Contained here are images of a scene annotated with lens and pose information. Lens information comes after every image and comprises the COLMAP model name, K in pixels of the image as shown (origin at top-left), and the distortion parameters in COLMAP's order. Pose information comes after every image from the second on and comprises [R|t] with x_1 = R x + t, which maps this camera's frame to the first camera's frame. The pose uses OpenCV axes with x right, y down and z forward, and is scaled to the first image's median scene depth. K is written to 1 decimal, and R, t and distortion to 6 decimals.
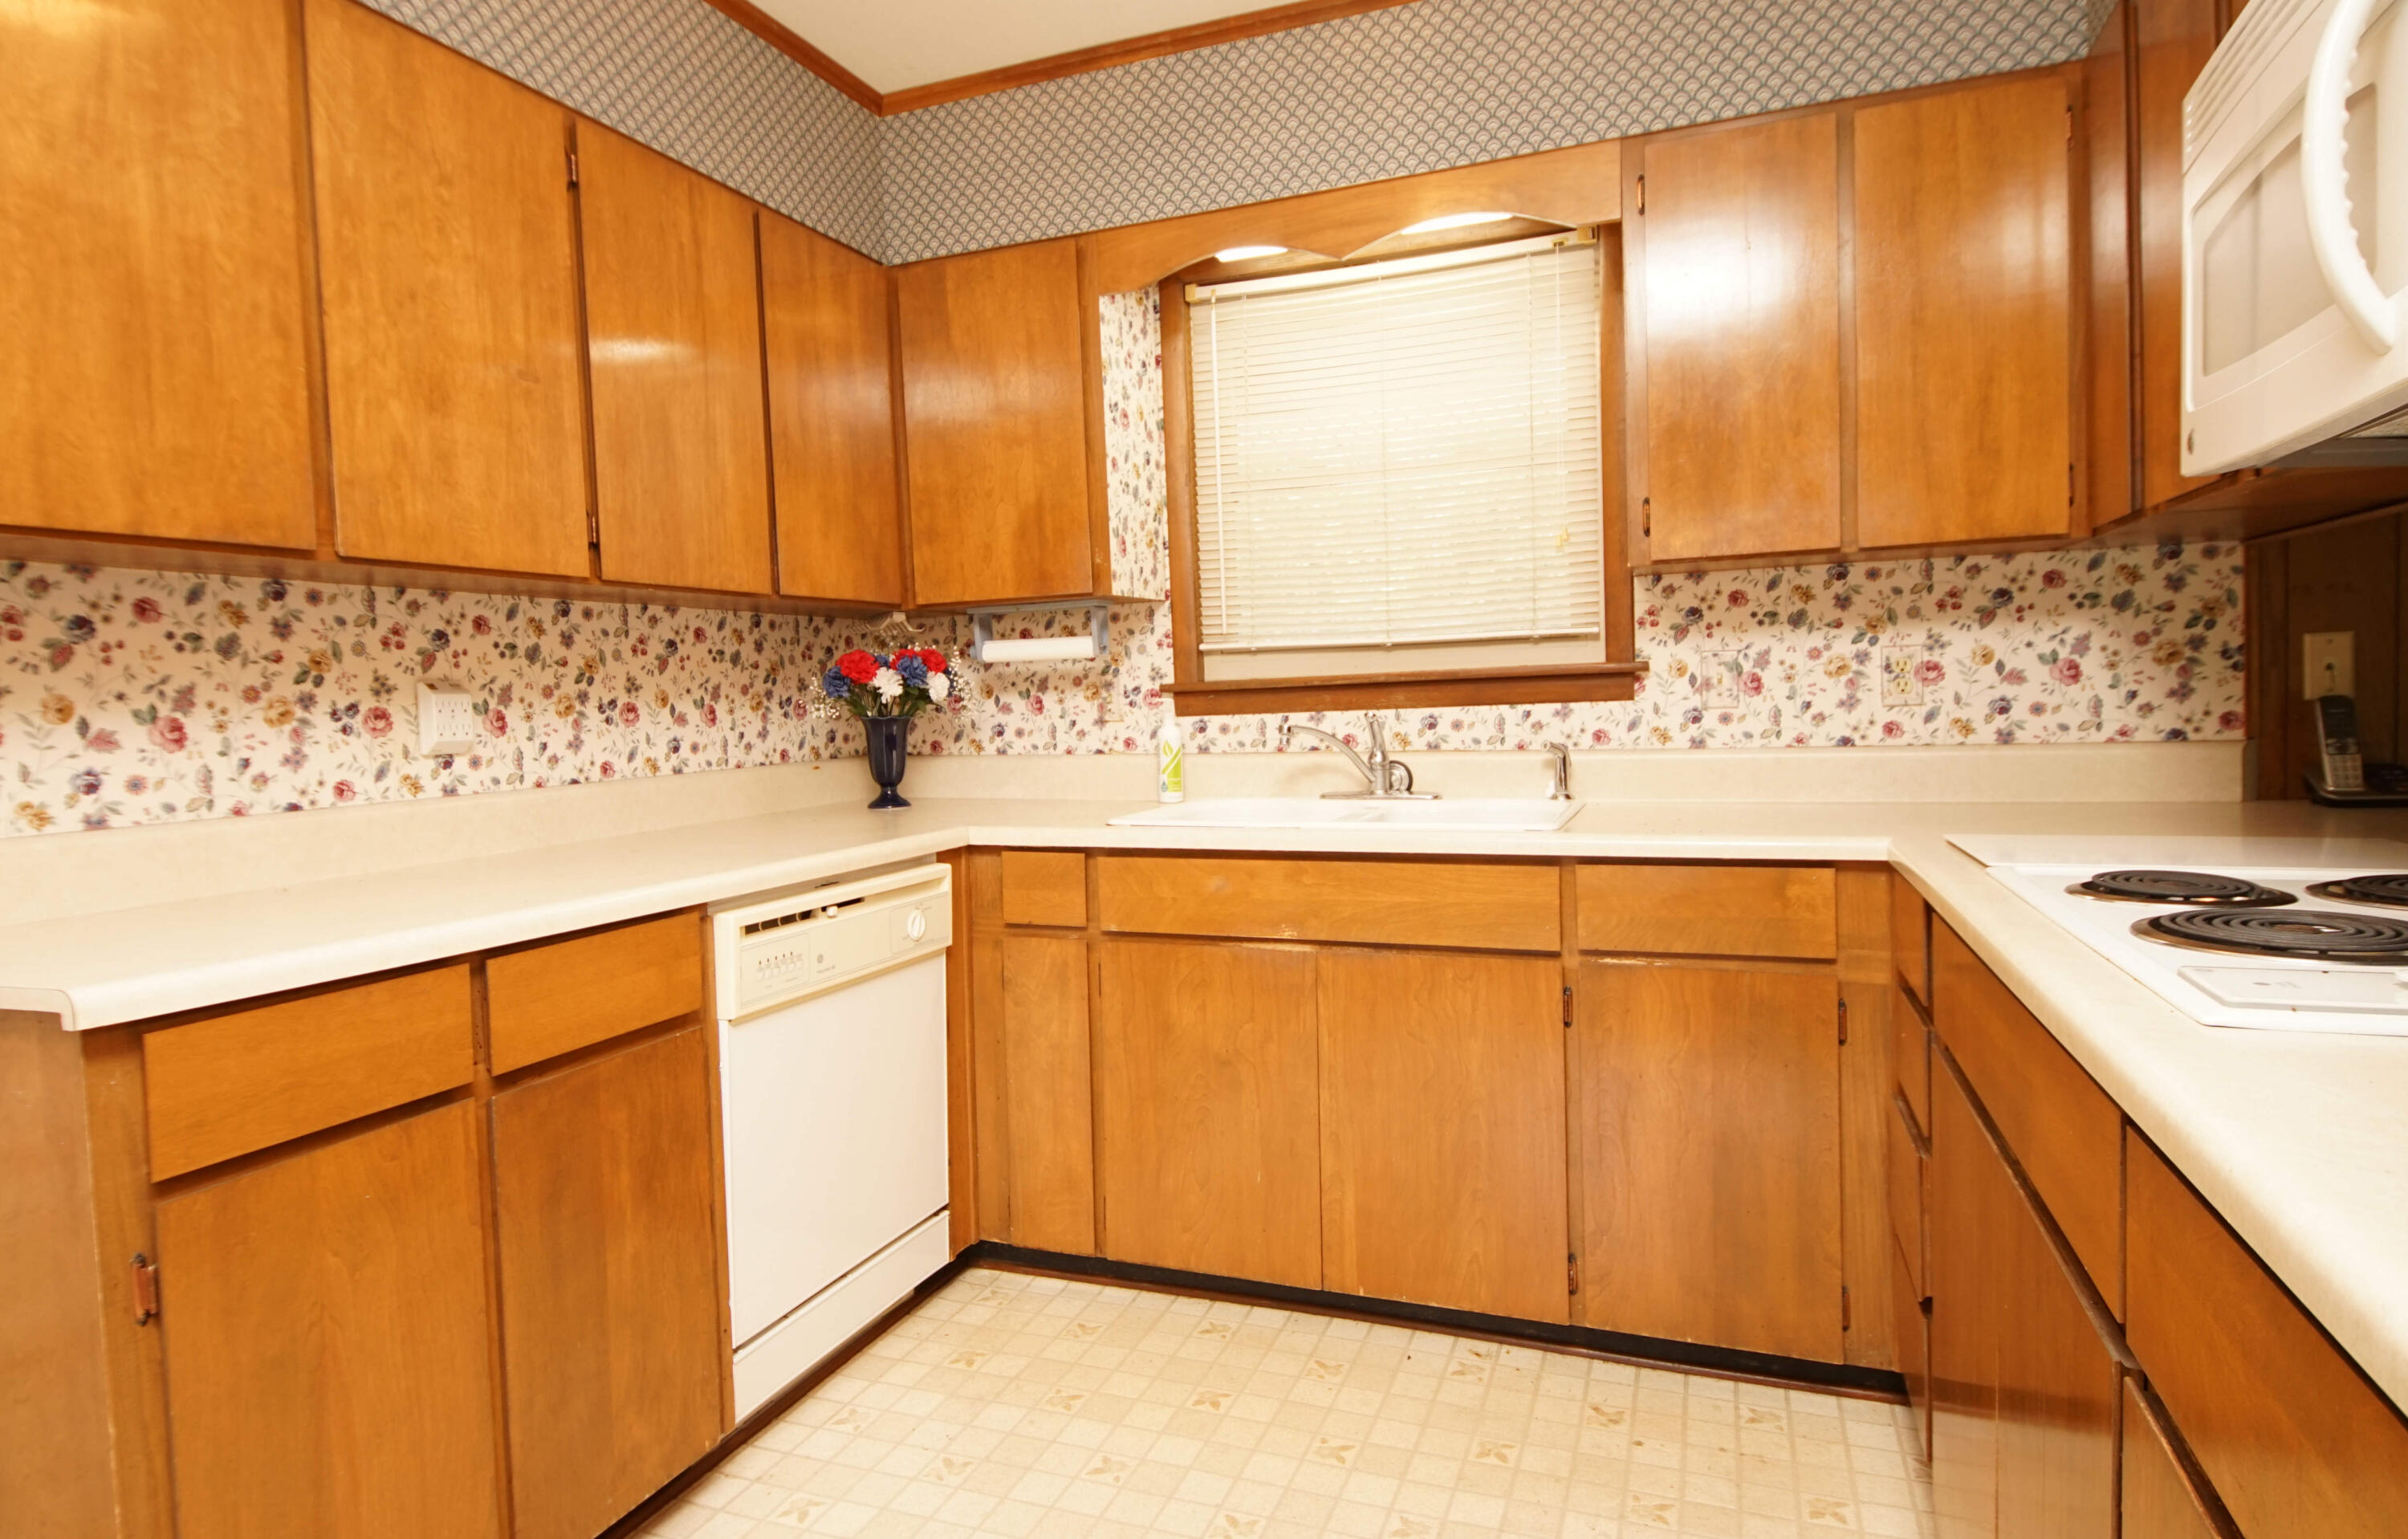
lens RADIAL K [[1348.3, 0, 1211.9], [0, 1348.3, 763.5], [0, 0, 1]] dist [0.036361, -0.048686]
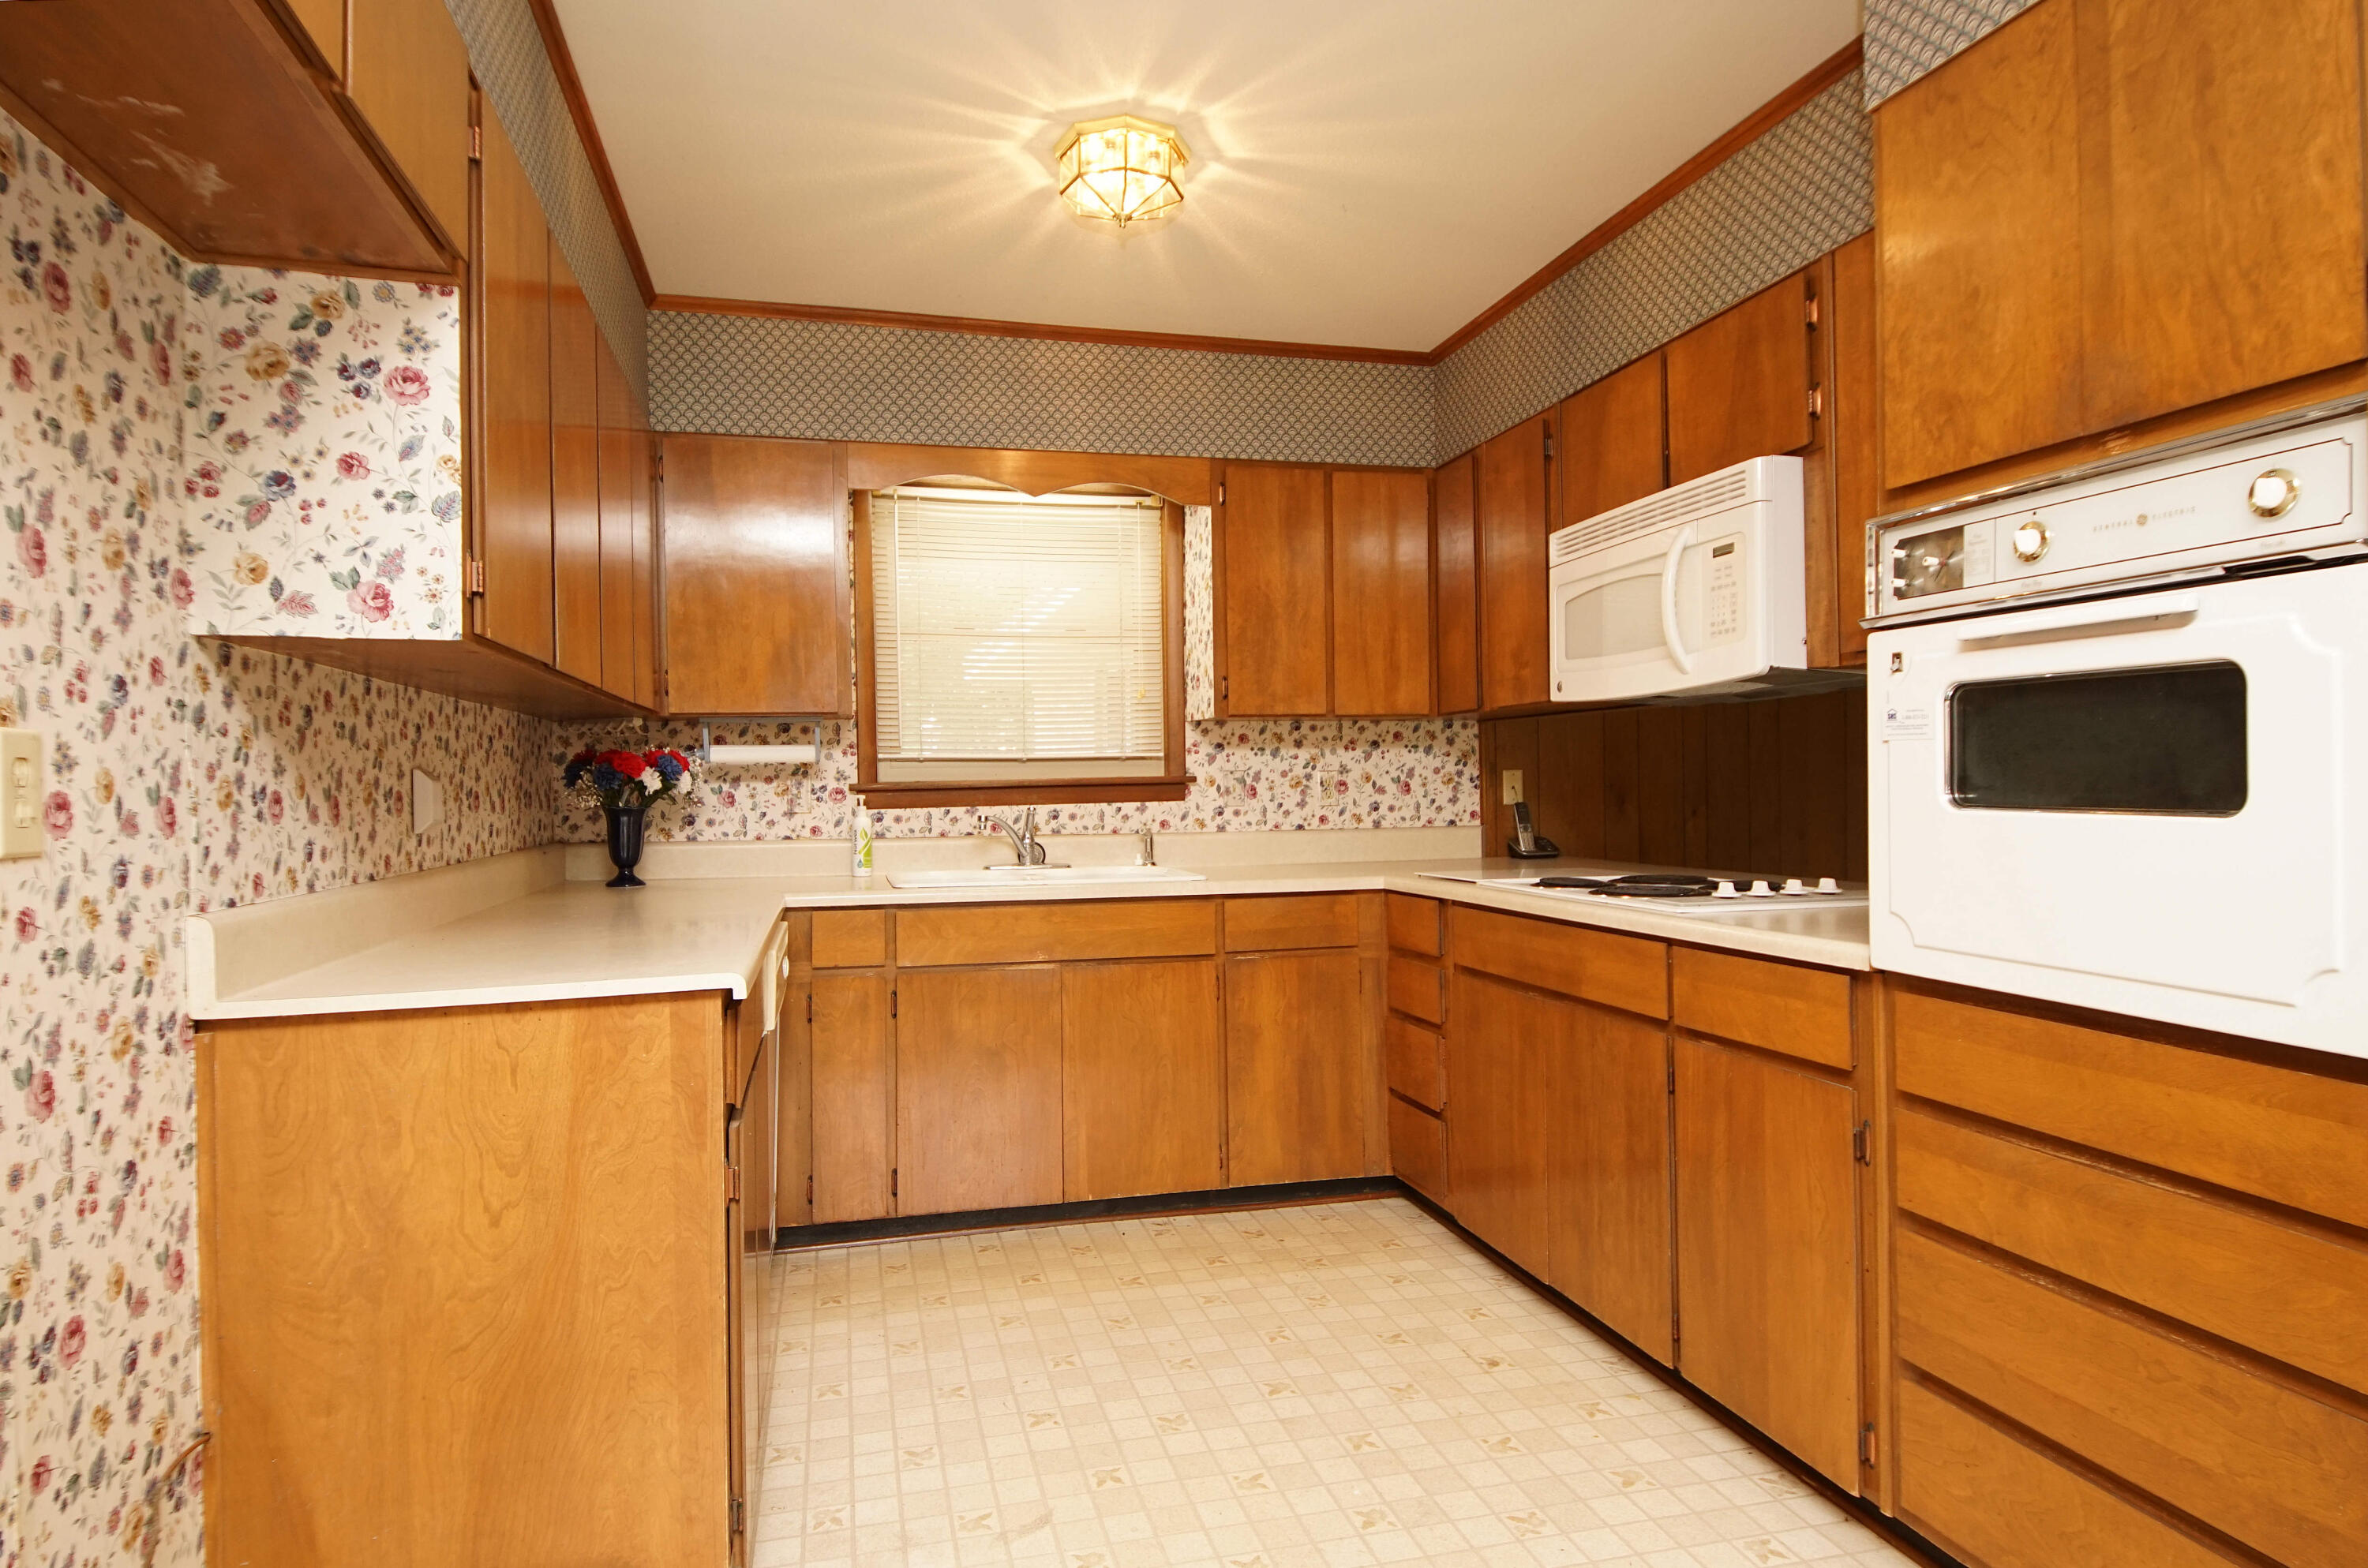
lens RADIAL K [[1322.1, 0, 1184.0], [0, 1322.1, 784.0], [0, 0, 1]] dist [0.032612, -0.025083]
pose [[0.807447, 0.020393, 0.589587, -0.603472], [0.017770, 0.998108, -0.058860, 0.023848], [-0.589672, 0.058004, 0.805557, -0.227112]]
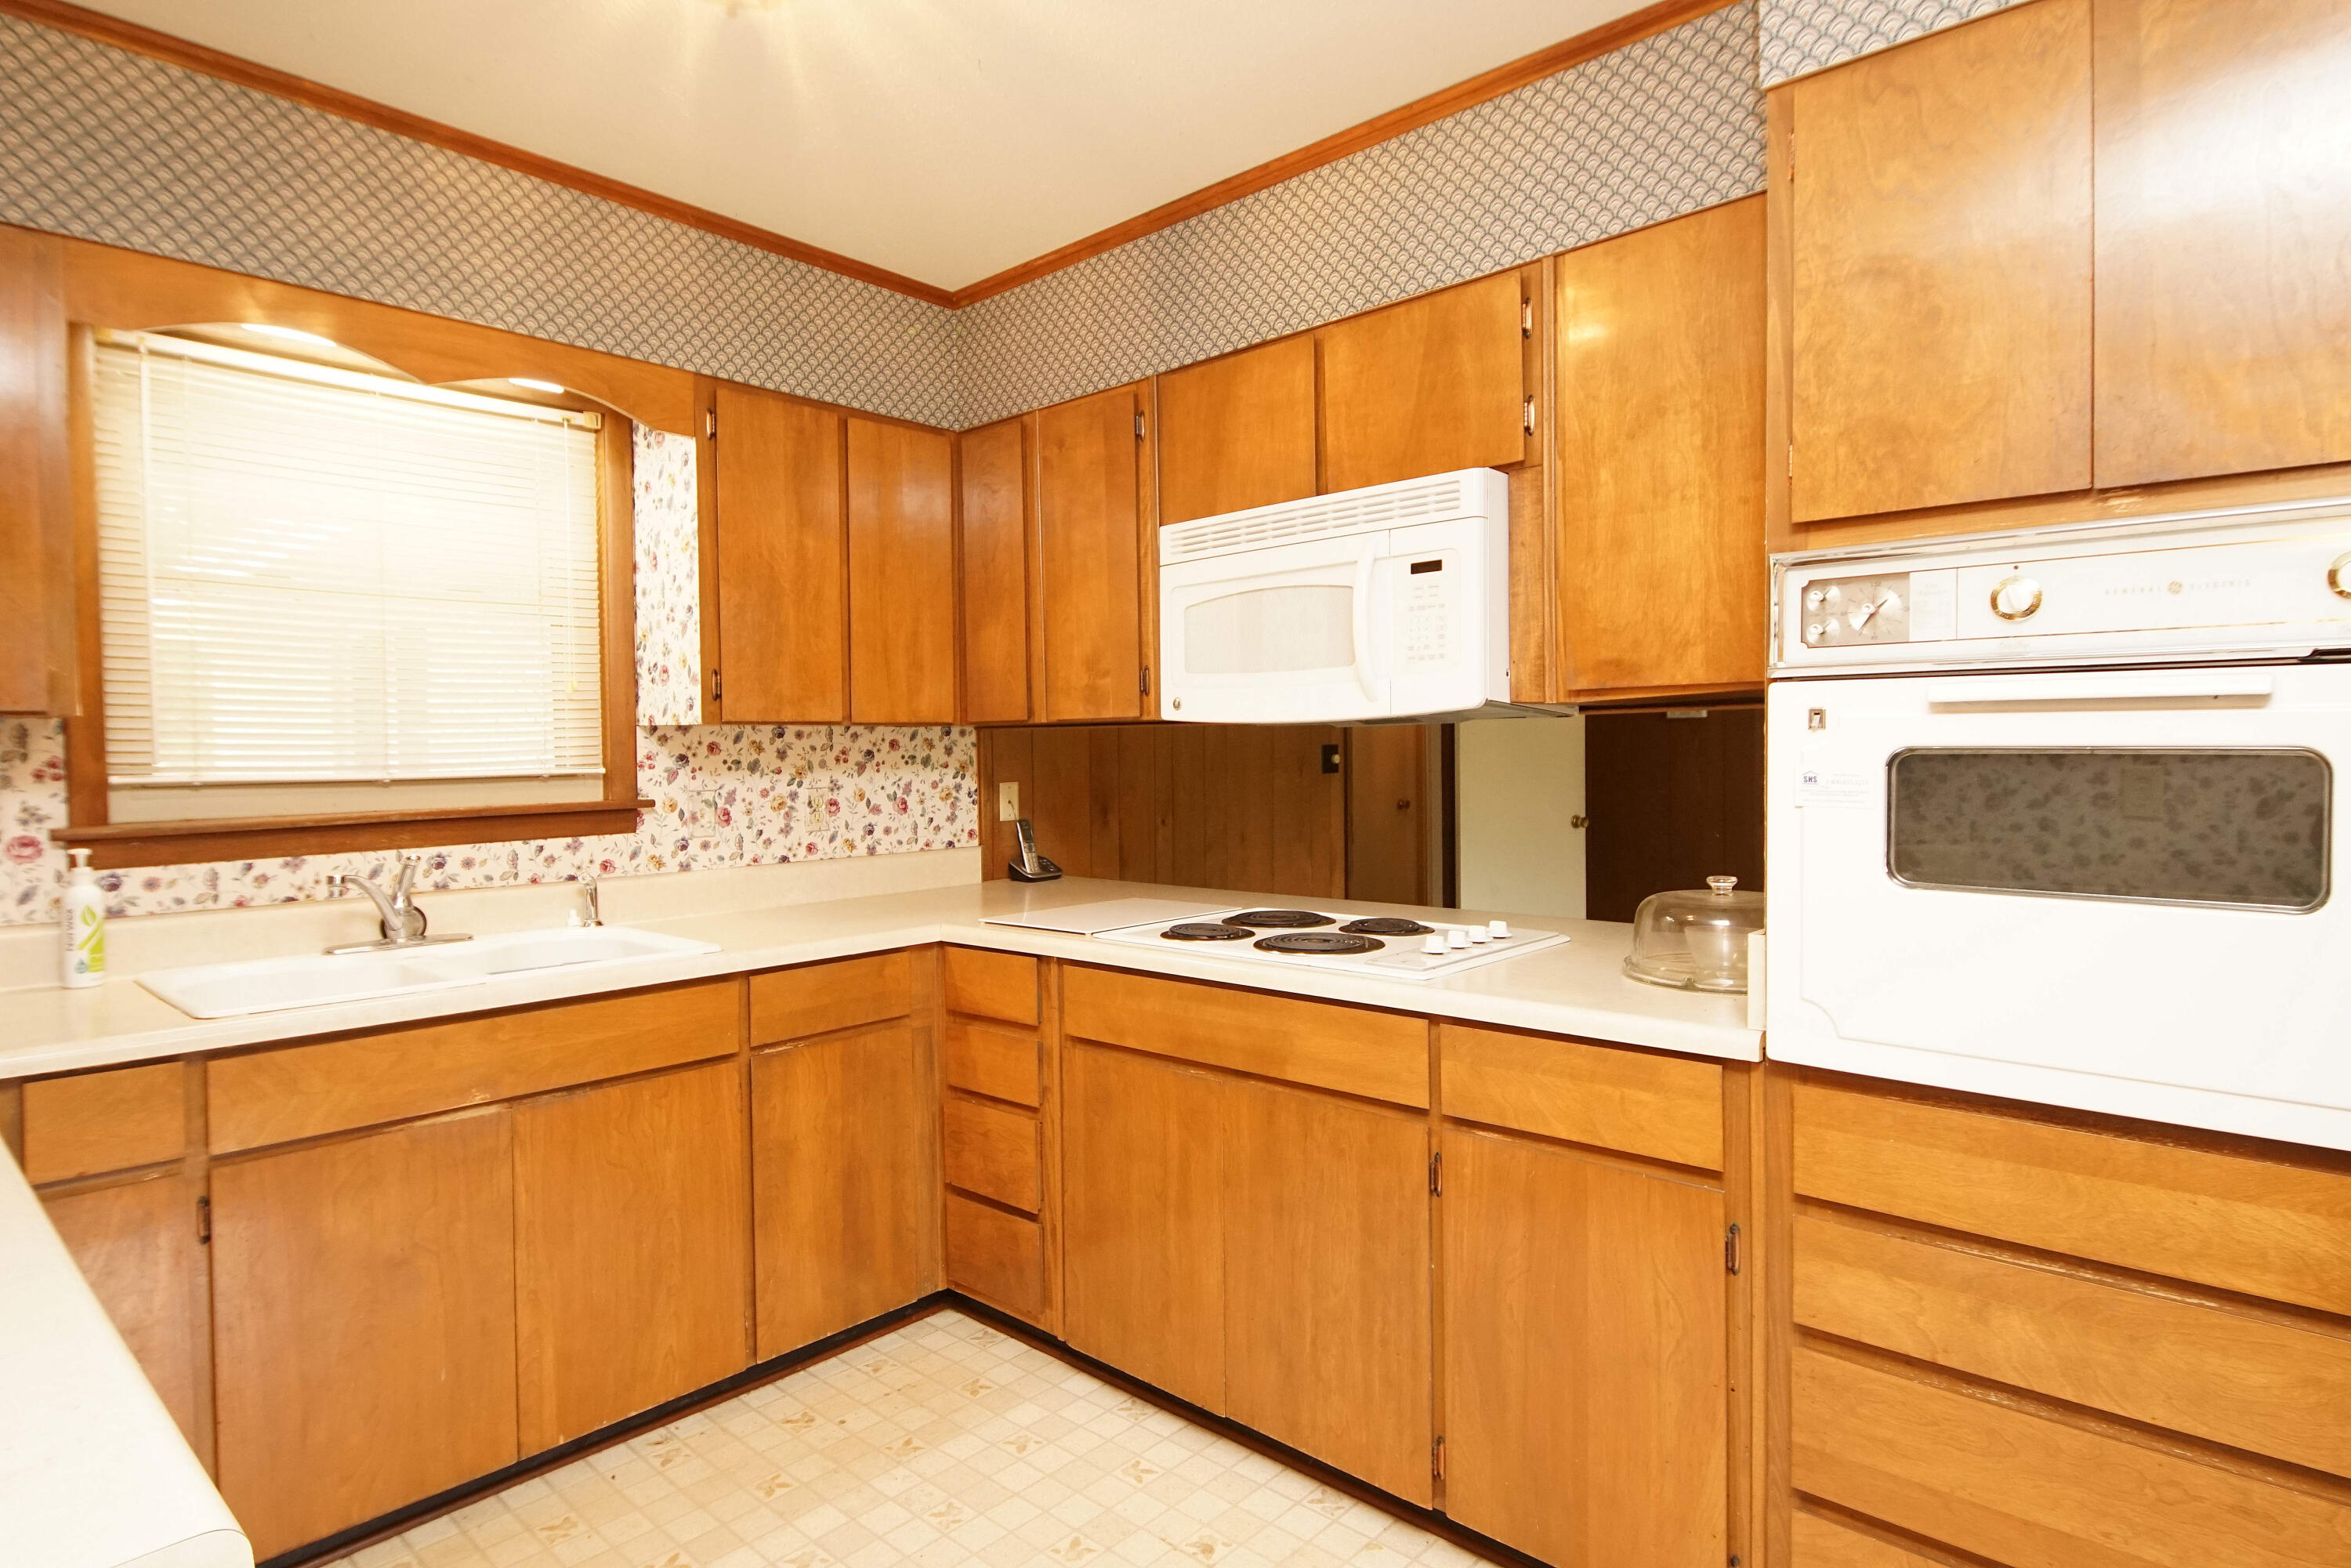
lens RADIAL K [[1250.7, 0, 1175.6], [0, 1250.7, 776.0], [0, 0, 1]] dist [0.036308, -0.030645]
pose [[0.355001, 0.006107, 0.934846, -0.543066], [0.046008, 0.998653, -0.023994, -0.050154], [-0.933733, 0.051528, 0.354242, 0.200192]]
